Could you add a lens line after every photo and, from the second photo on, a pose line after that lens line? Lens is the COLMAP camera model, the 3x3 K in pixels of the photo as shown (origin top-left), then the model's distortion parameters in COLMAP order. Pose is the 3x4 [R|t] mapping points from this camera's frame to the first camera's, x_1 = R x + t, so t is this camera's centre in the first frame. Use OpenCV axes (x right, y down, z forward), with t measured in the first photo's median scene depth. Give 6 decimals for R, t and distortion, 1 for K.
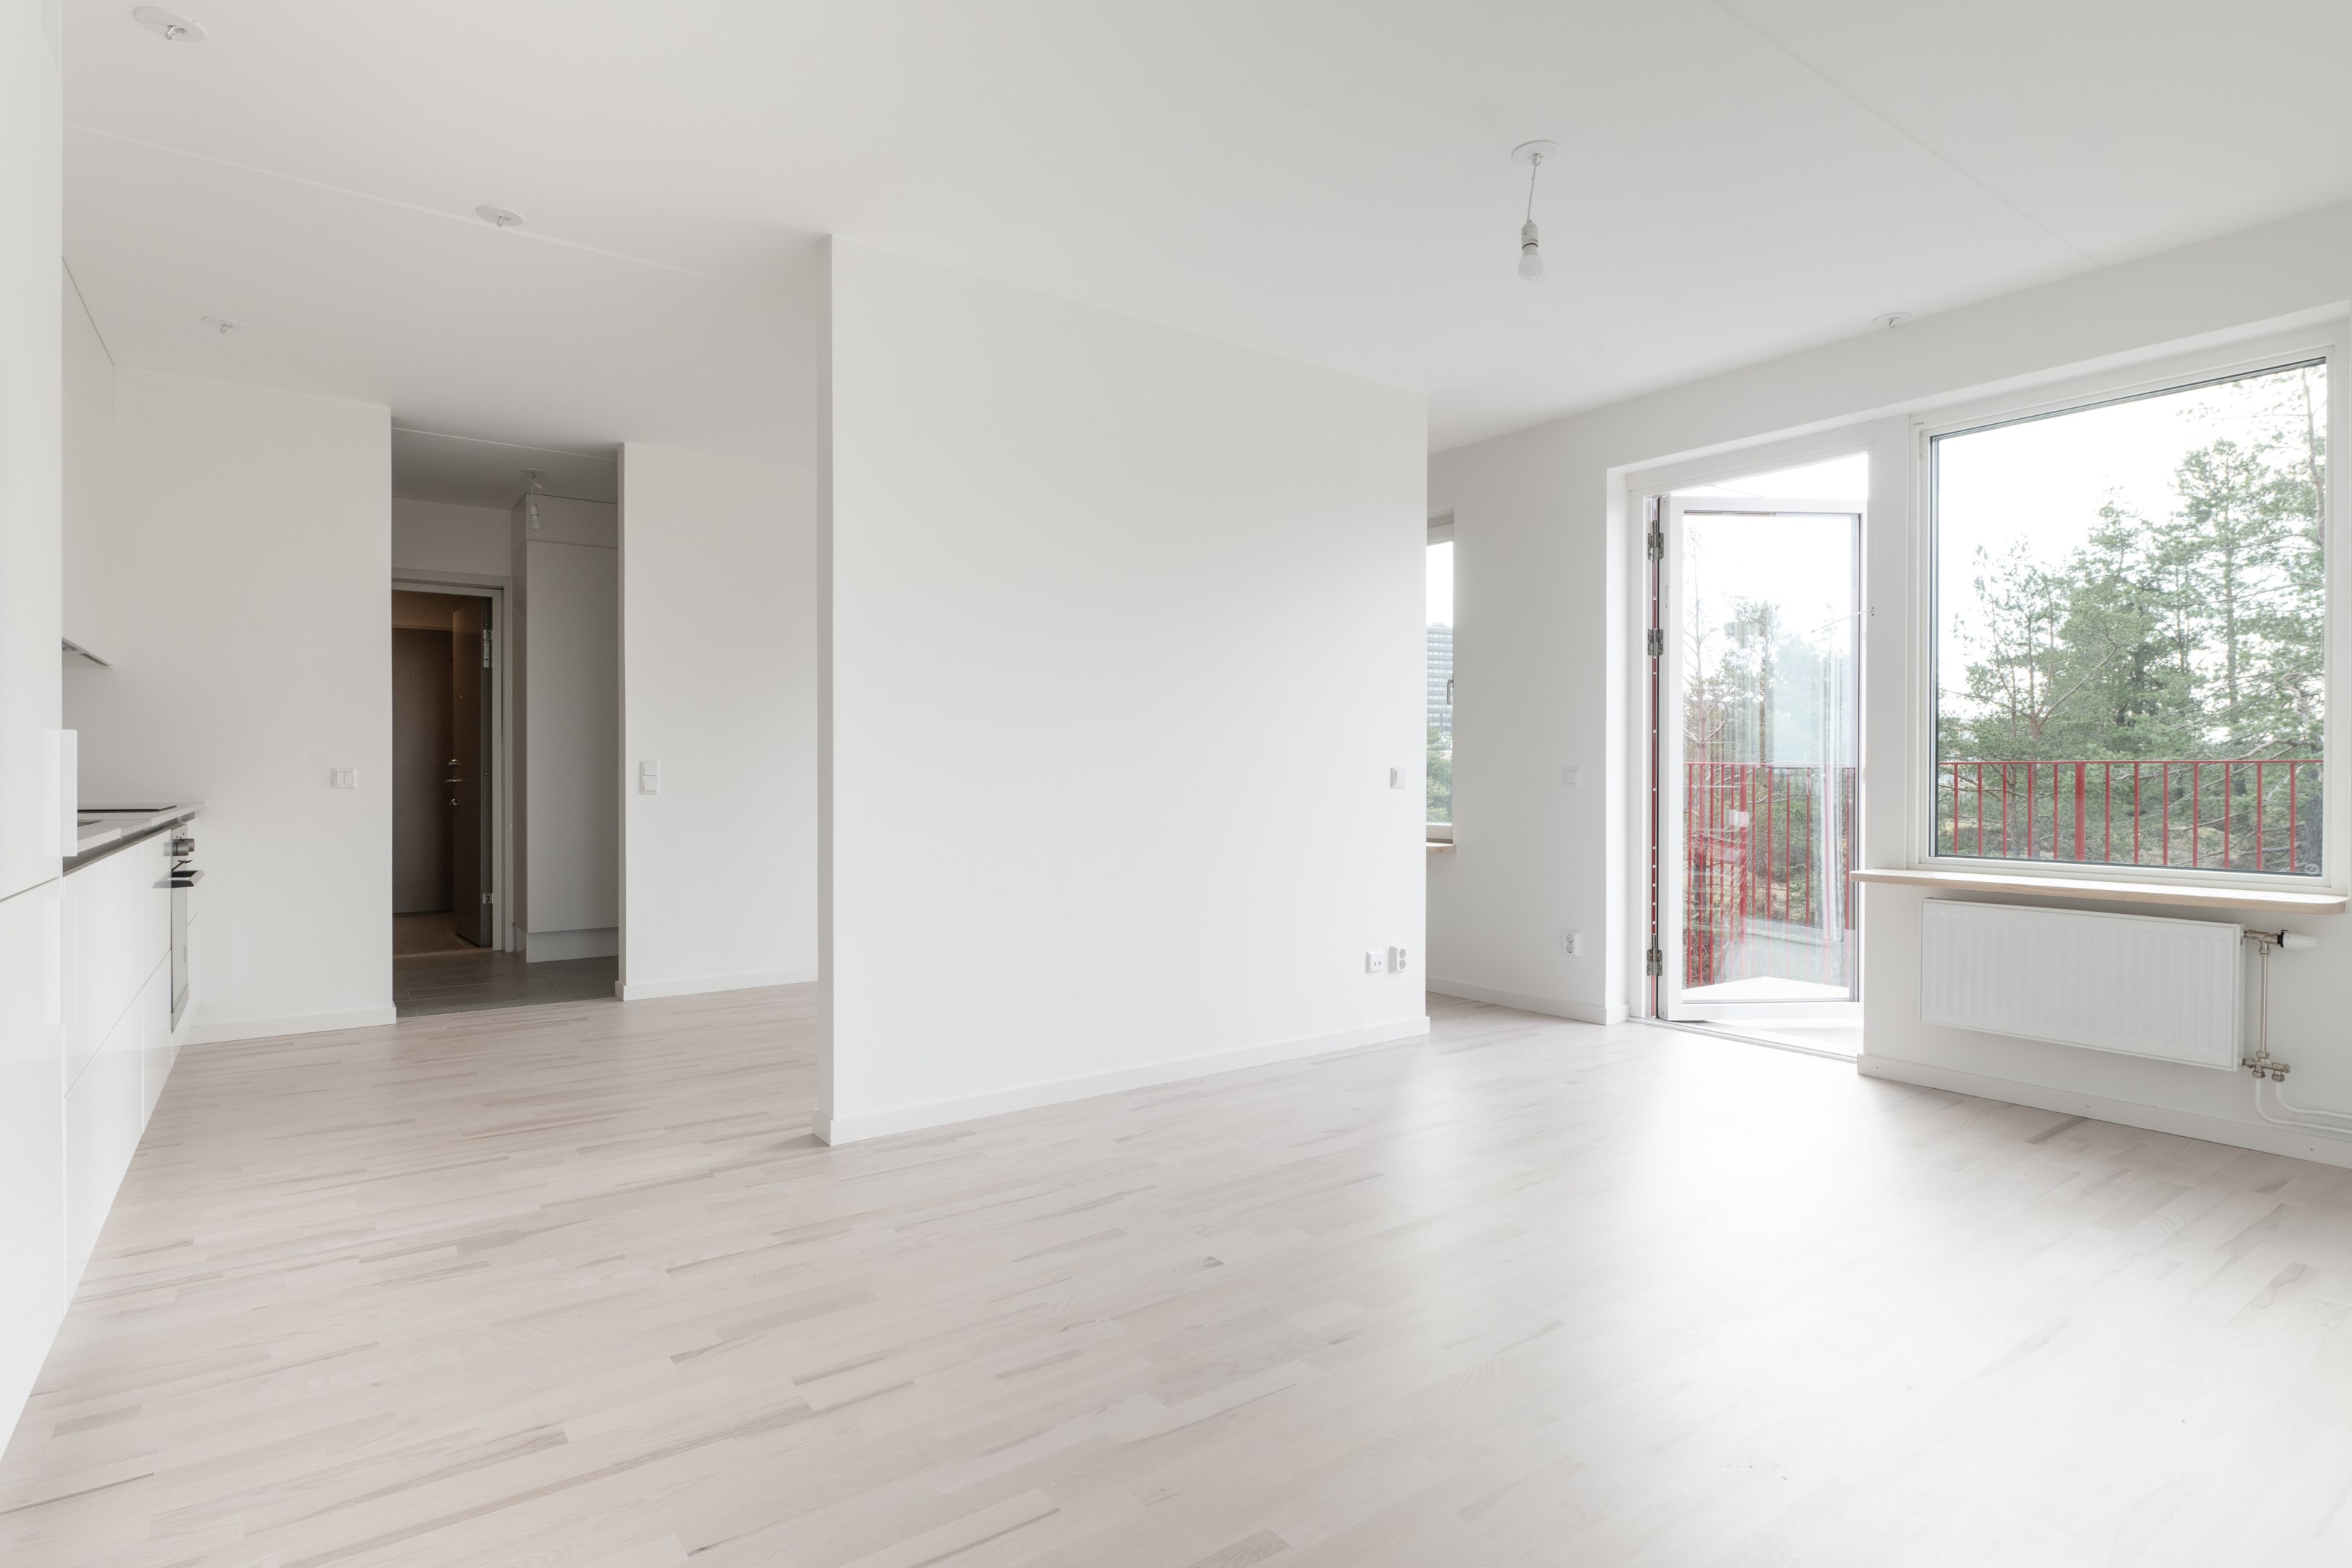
lens RADIAL K [[1211.6, 0, 1186.3], [0, 1211.6, 797.5], [0, 0, 1]] dist [-0.002828, -0.003149]
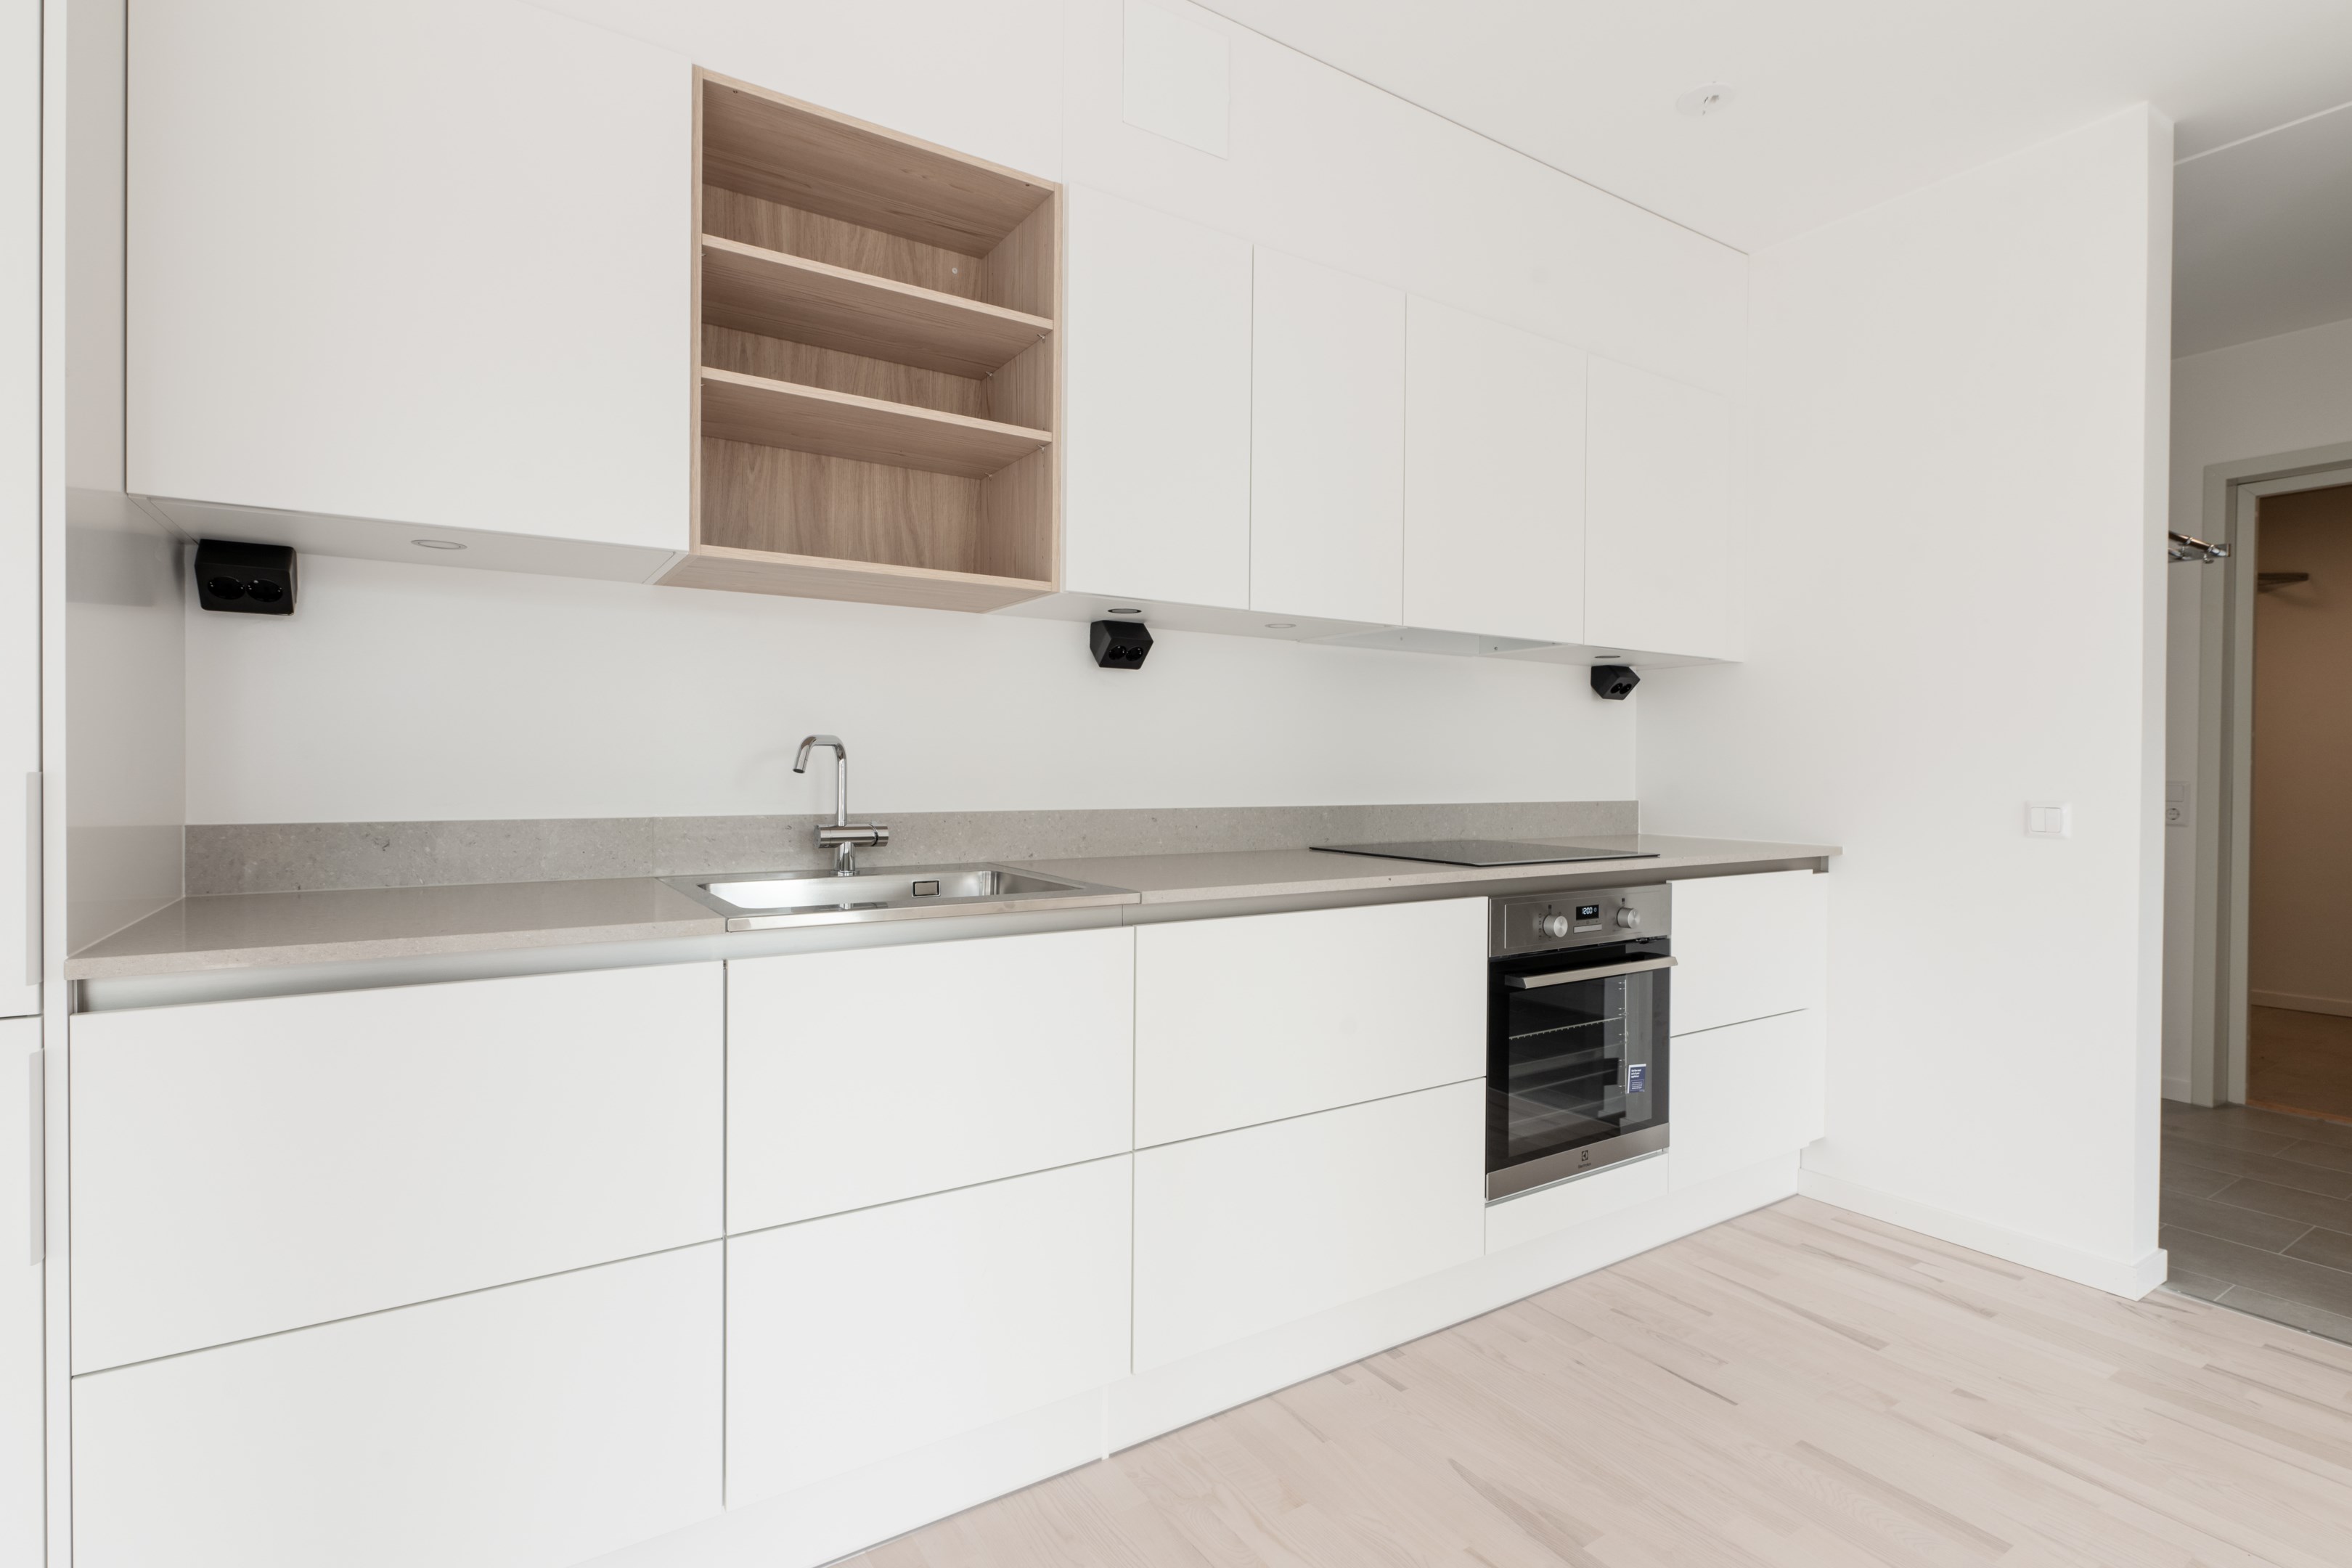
lens RADIAL K [[1116.7, 0, 1160.0], [0, 1116.7, 784.4], [0, 0, 1]] dist [-0.001363, 0.001515]
pose [[-0.062519, 0.012407, -0.997967, -0.272686], [-0.022159, 0.999659, 0.013816, -0.050583], [0.997798, 0.022978, -0.062222, 1.061727]]
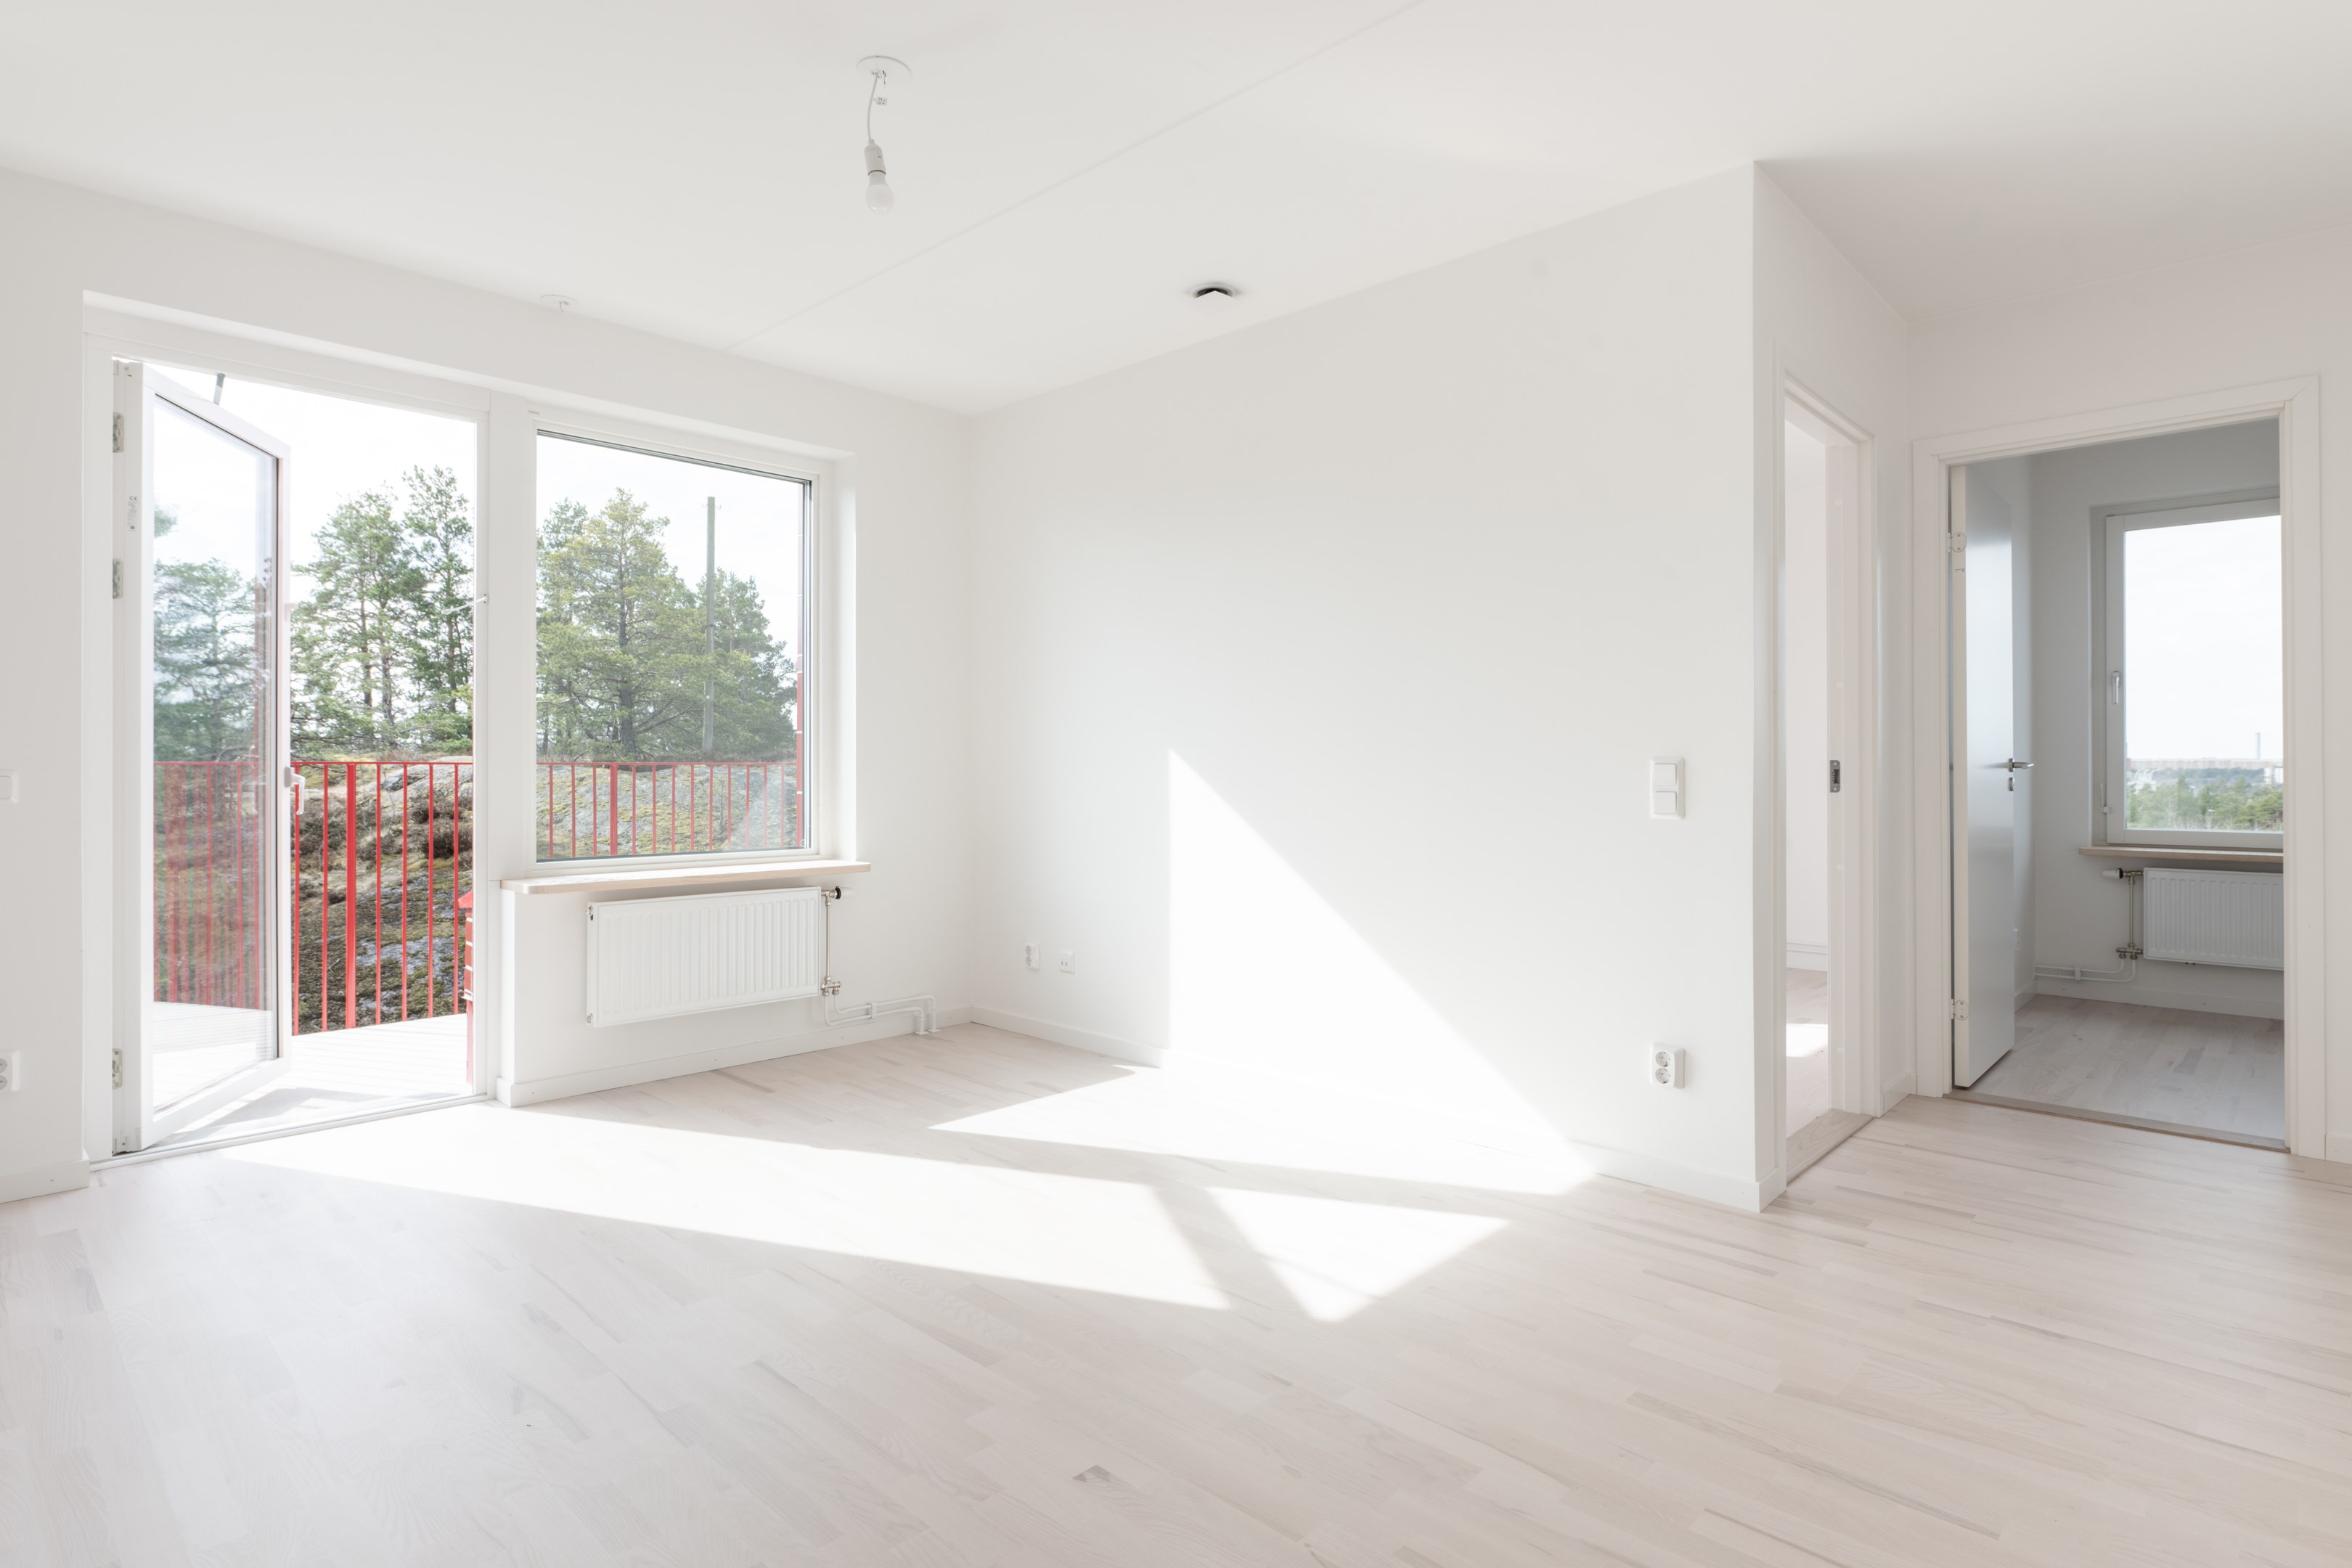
lens RADIAL K [[1211.6, 0, 1173.8], [0, 1211.6, 762.5], [0, 0, 1]] dist [-0.002828, -0.003149]
pose [[-0.173556, 0.003873, 0.984816, -0.618503], [0.018648, 0.999826, -0.000646, -0.031389], [-0.984647, 0.018252, -0.173598, 0.957657]]
